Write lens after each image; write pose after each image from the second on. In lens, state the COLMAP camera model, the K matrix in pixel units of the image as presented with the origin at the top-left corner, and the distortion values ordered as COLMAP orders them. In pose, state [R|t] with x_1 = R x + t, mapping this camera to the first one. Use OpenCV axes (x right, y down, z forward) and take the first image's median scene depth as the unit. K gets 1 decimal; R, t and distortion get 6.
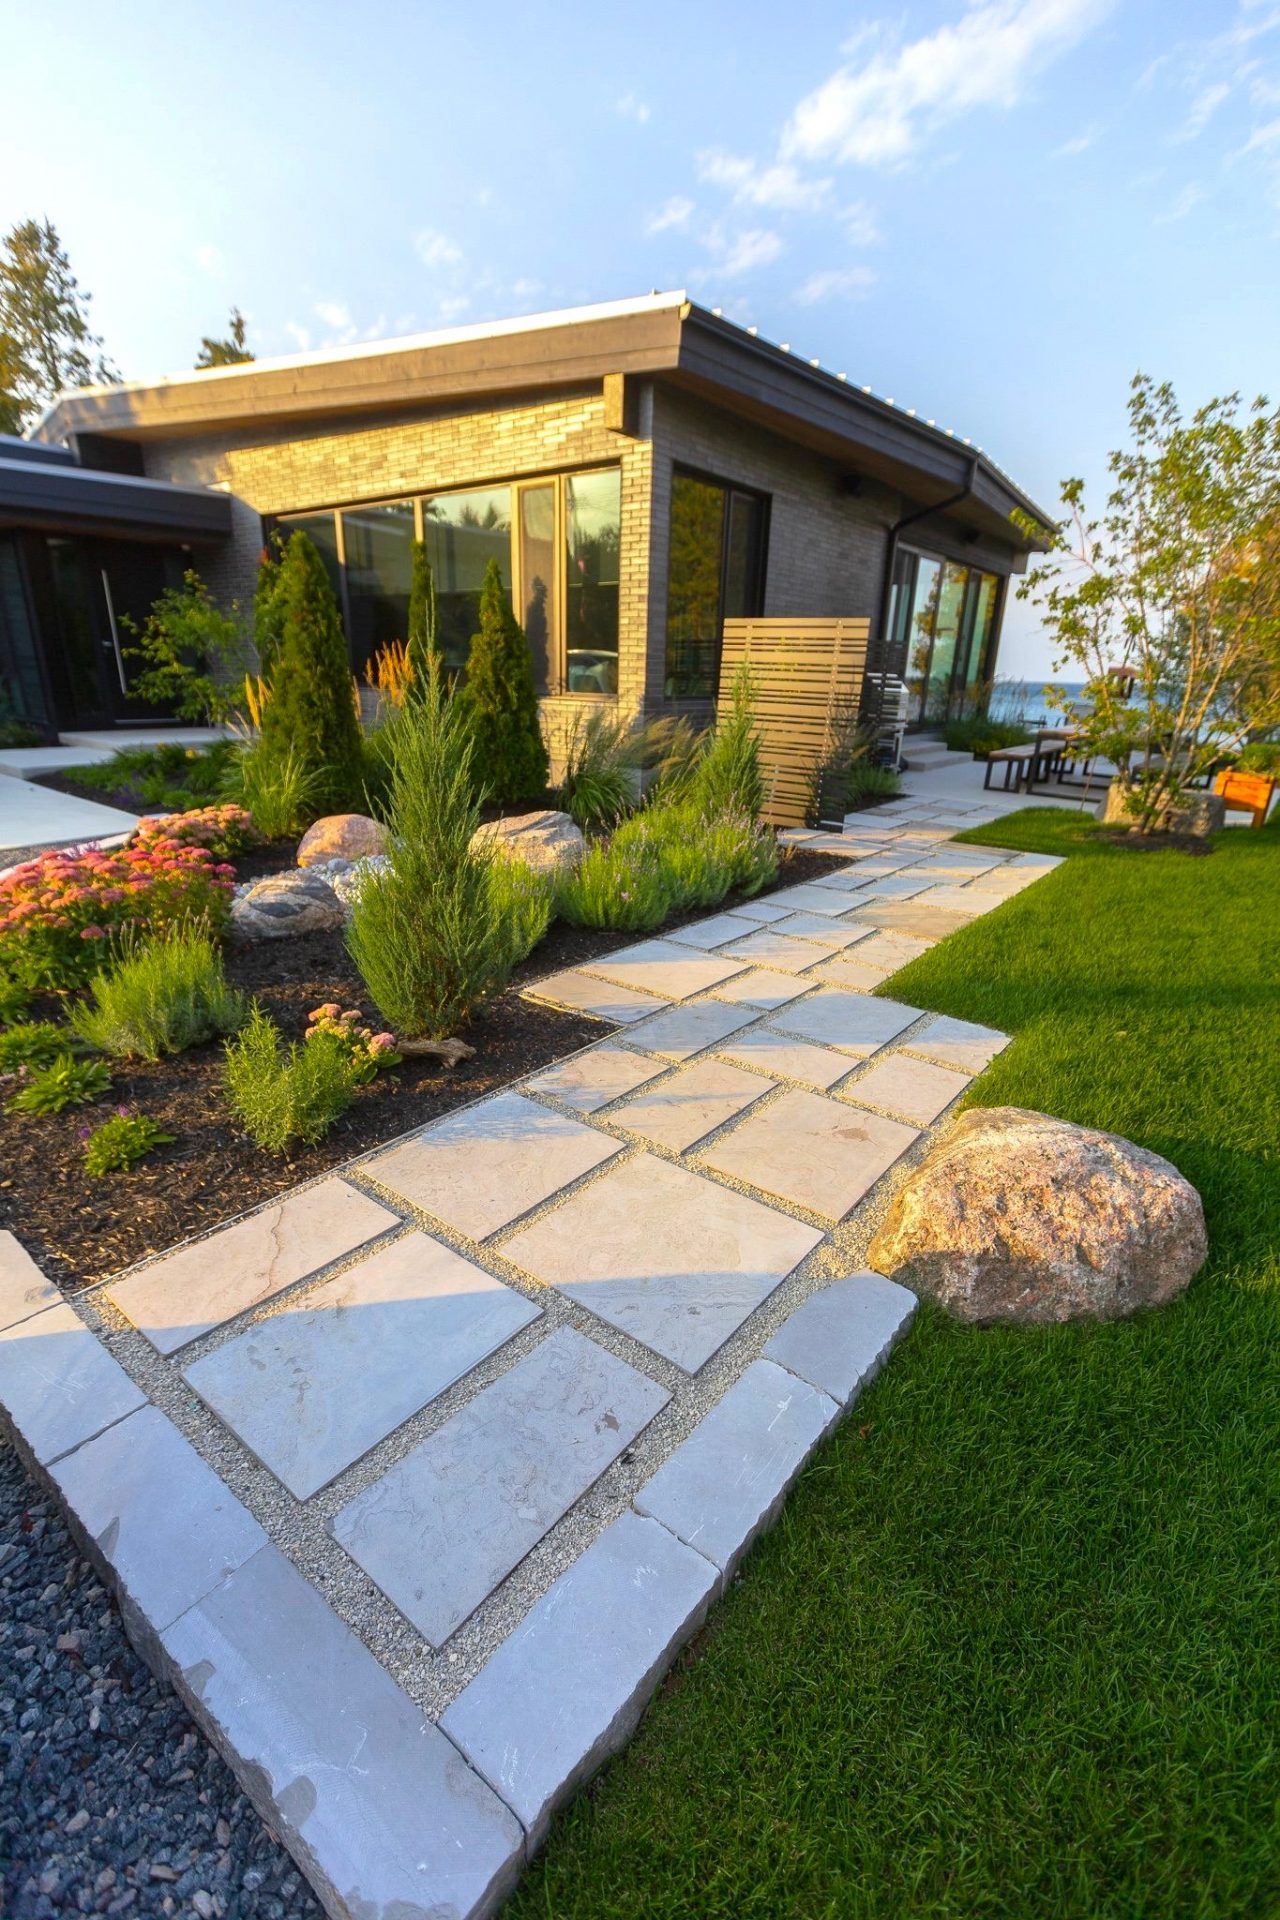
lens RADIAL K [[845.4, 0, 635.9], [0, 845.4, 977.8], [0, 0, 1]] dist [0.000804, 0.000817]
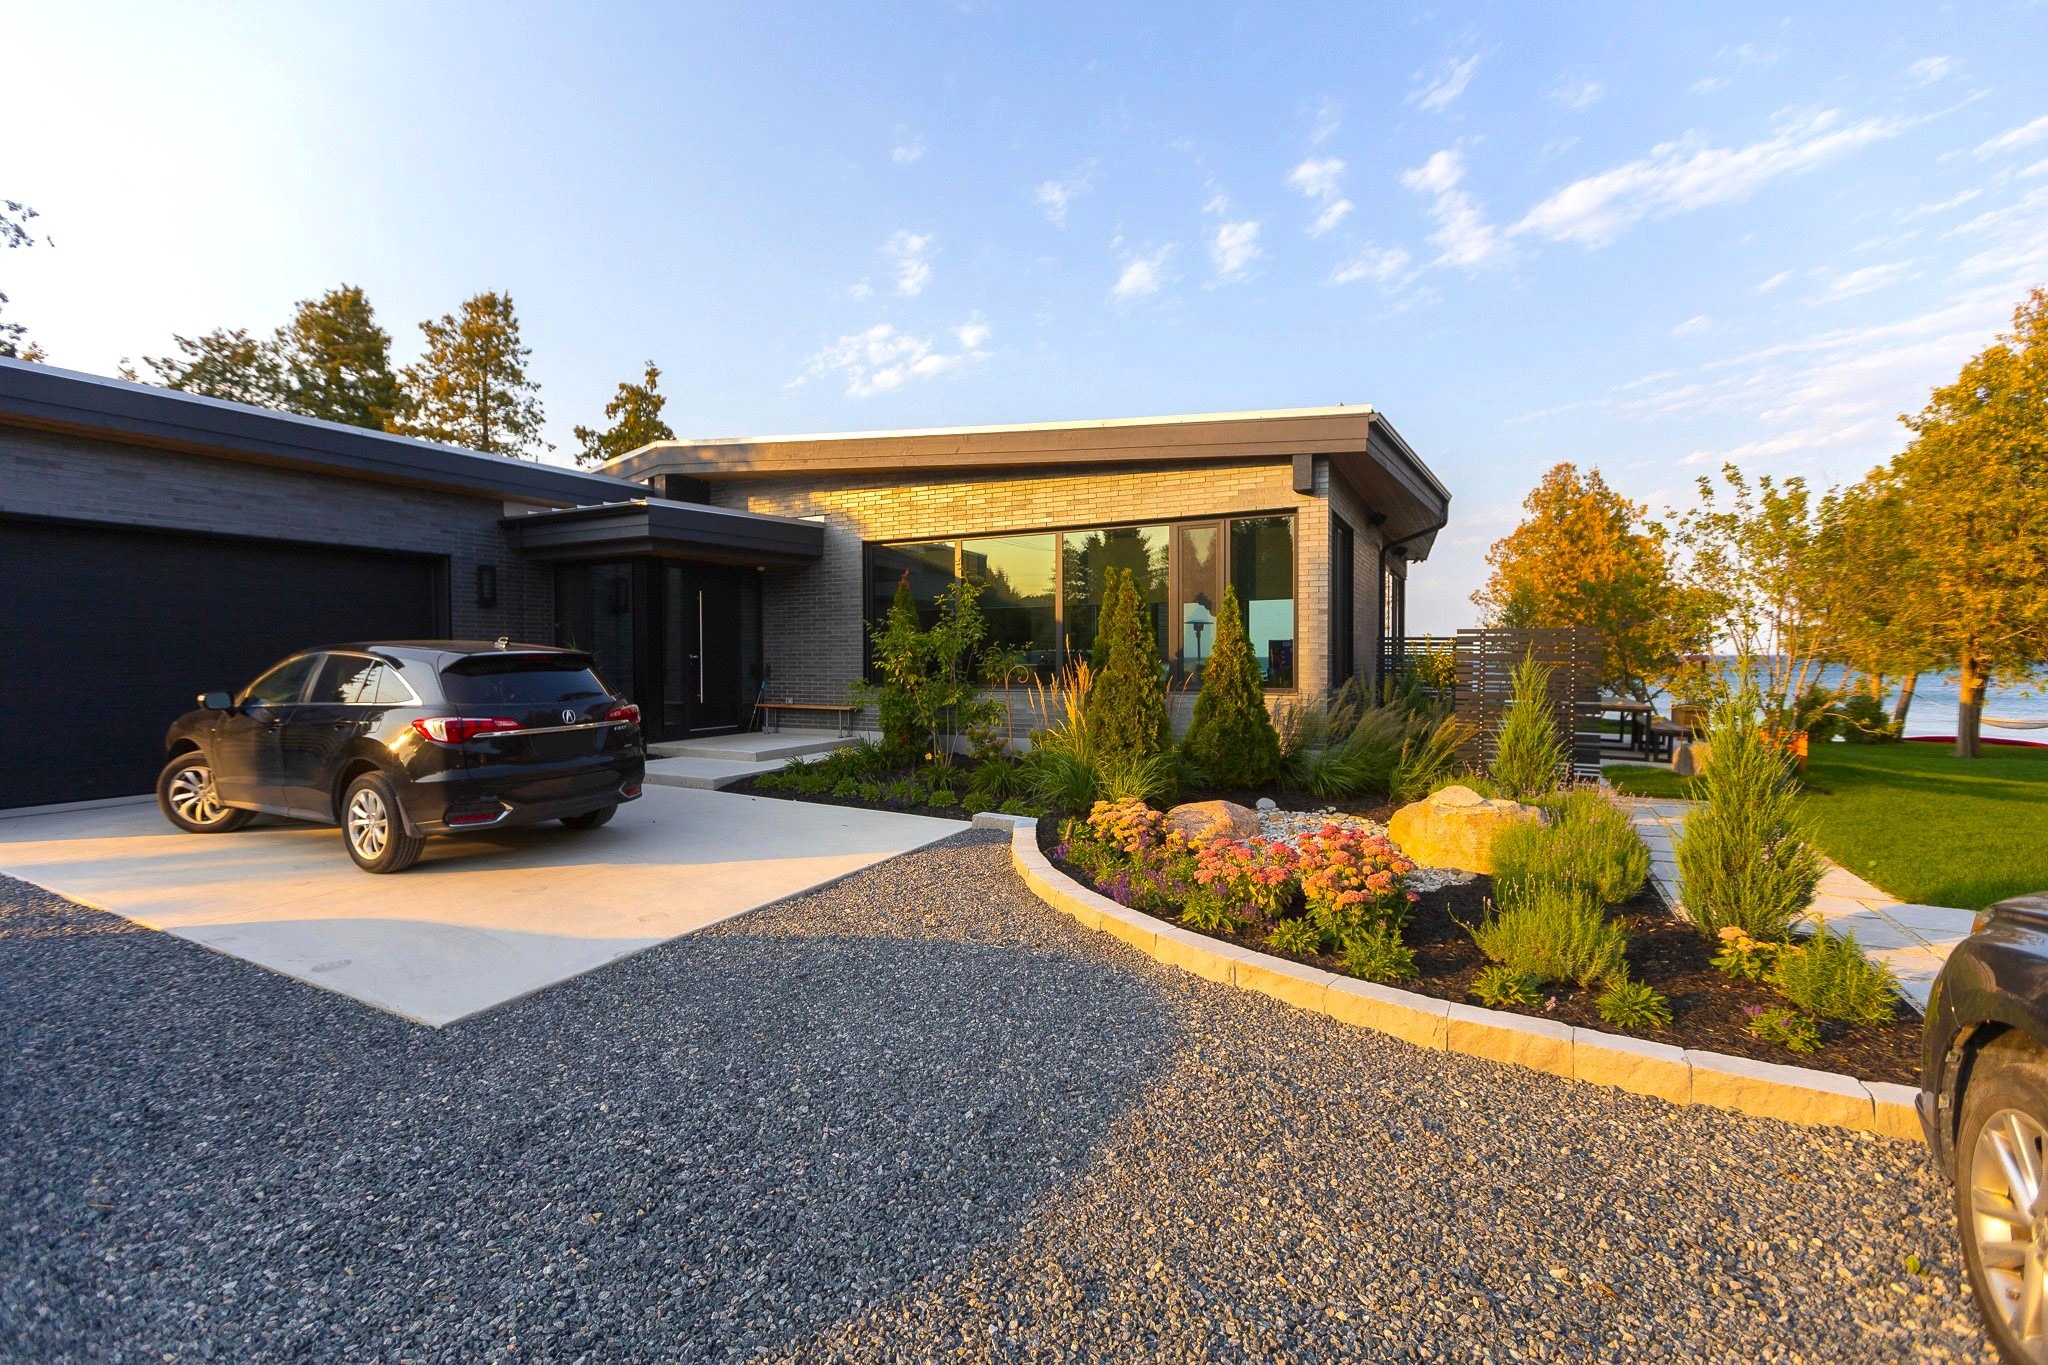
lens RADIAL K [[901.7, 0, 1018.7], [0, 901.7, 685.2], [0, 0, 1]] dist [0.000804, 0.000817]
pose [[0.985462, -0.032312, 0.166793, -0.569303], [0.082509, 0.949220, -0.303600, 0.002472], [-0.148513, 0.312948, 0.938087, -0.092512]]
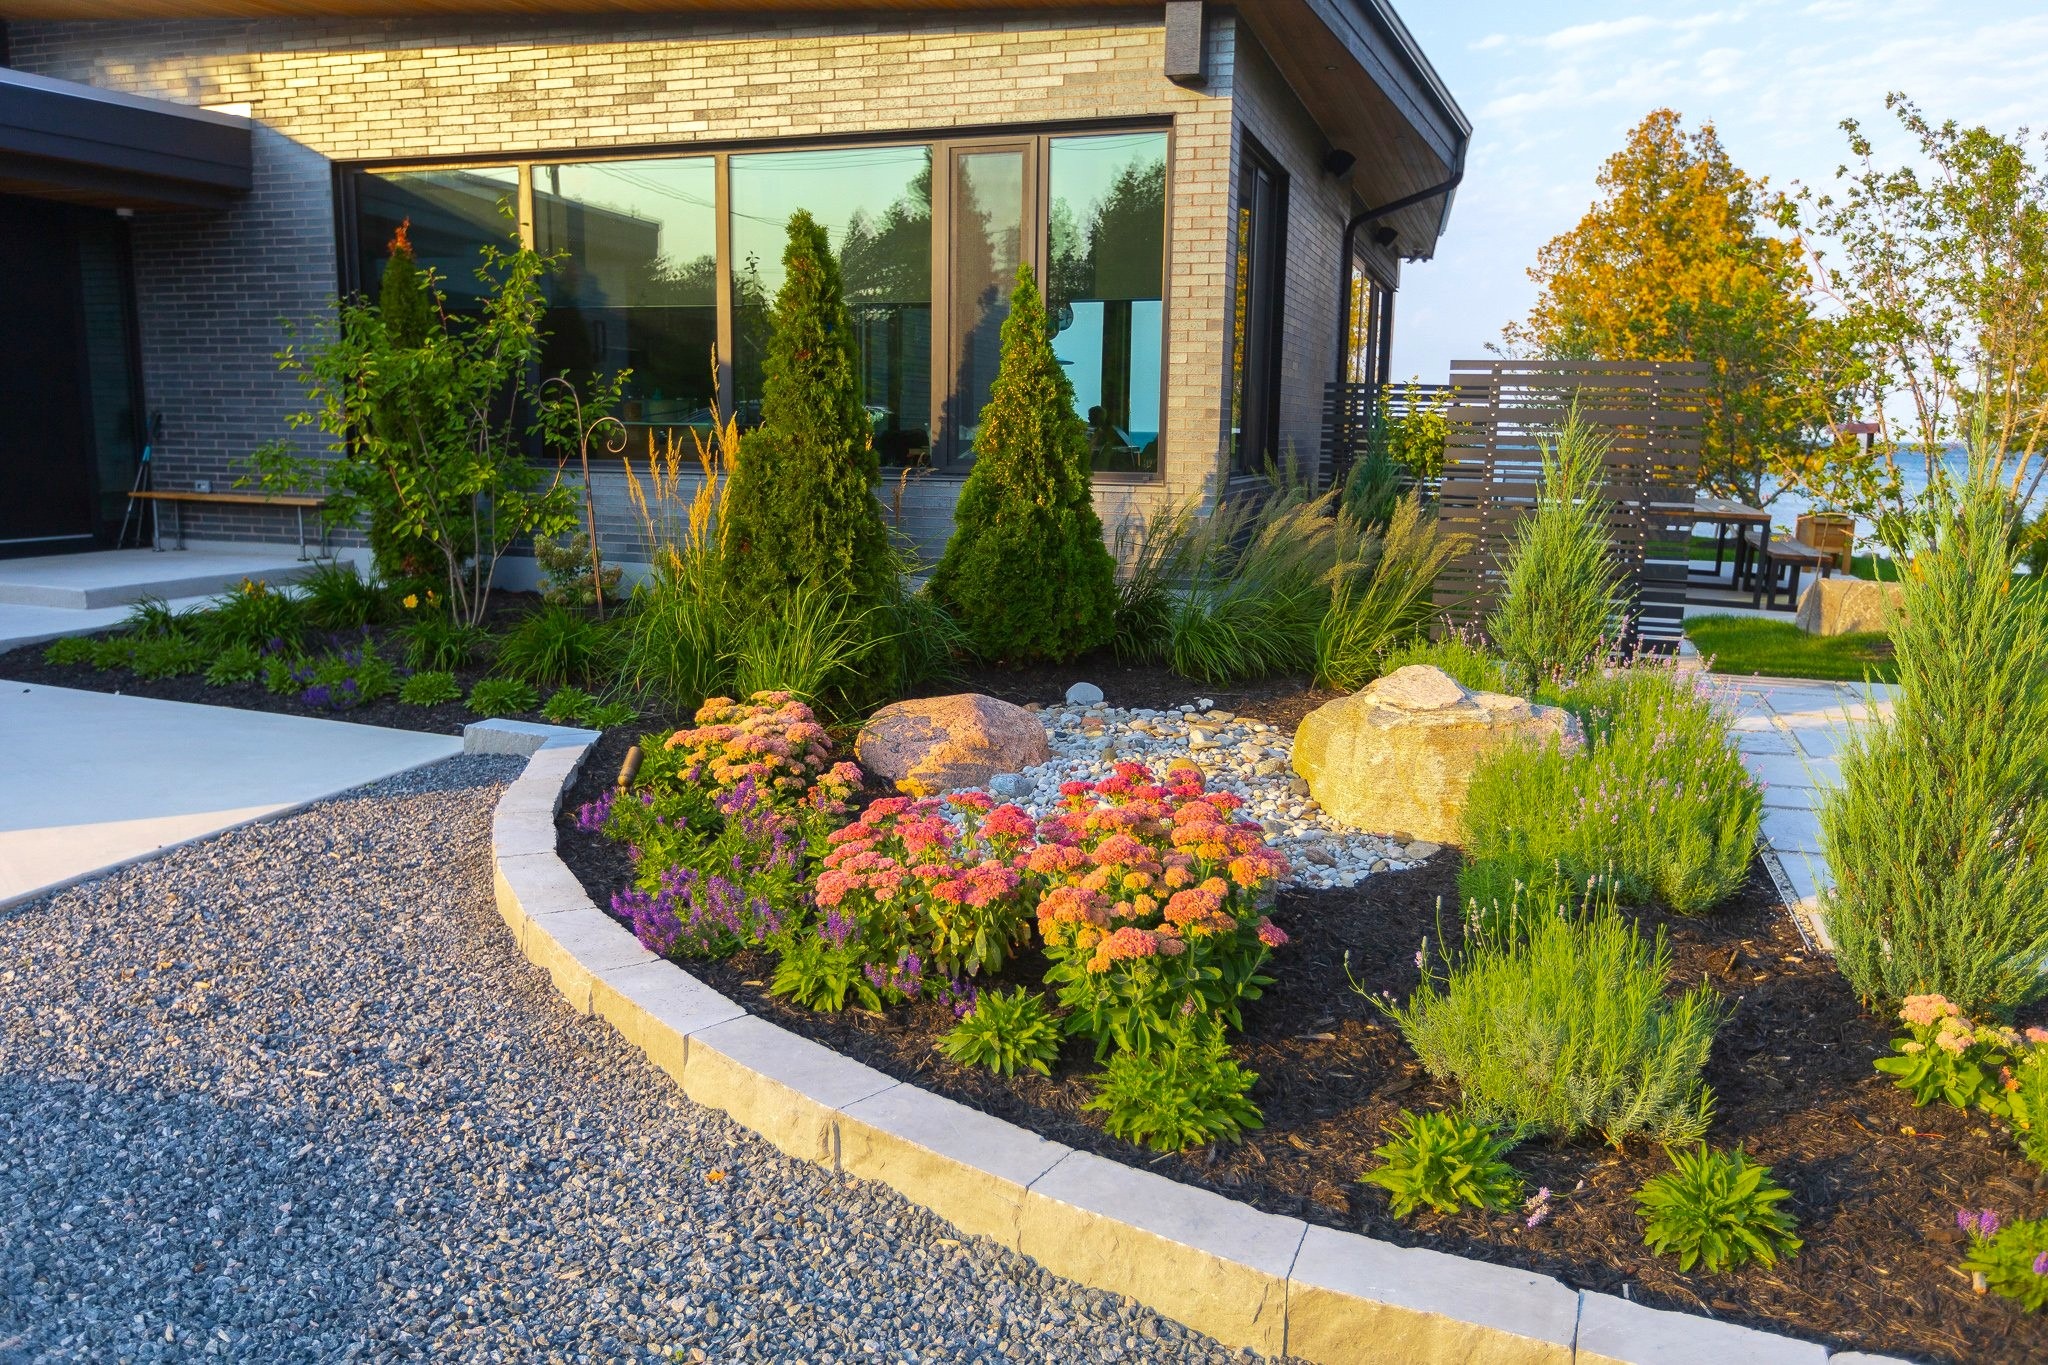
lens RADIAL K [[1484.3, 0, 1011.1], [0, 1484.3, 677.6], [0, 0, 1]] dist [0.003560, -0.000418]
pose [[0.950575, -0.060729, 0.304497, -0.434778], [0.112983, 0.981109, -0.157036, -0.033618], [-0.289208, 0.183678, 0.939479, 0.054436]]
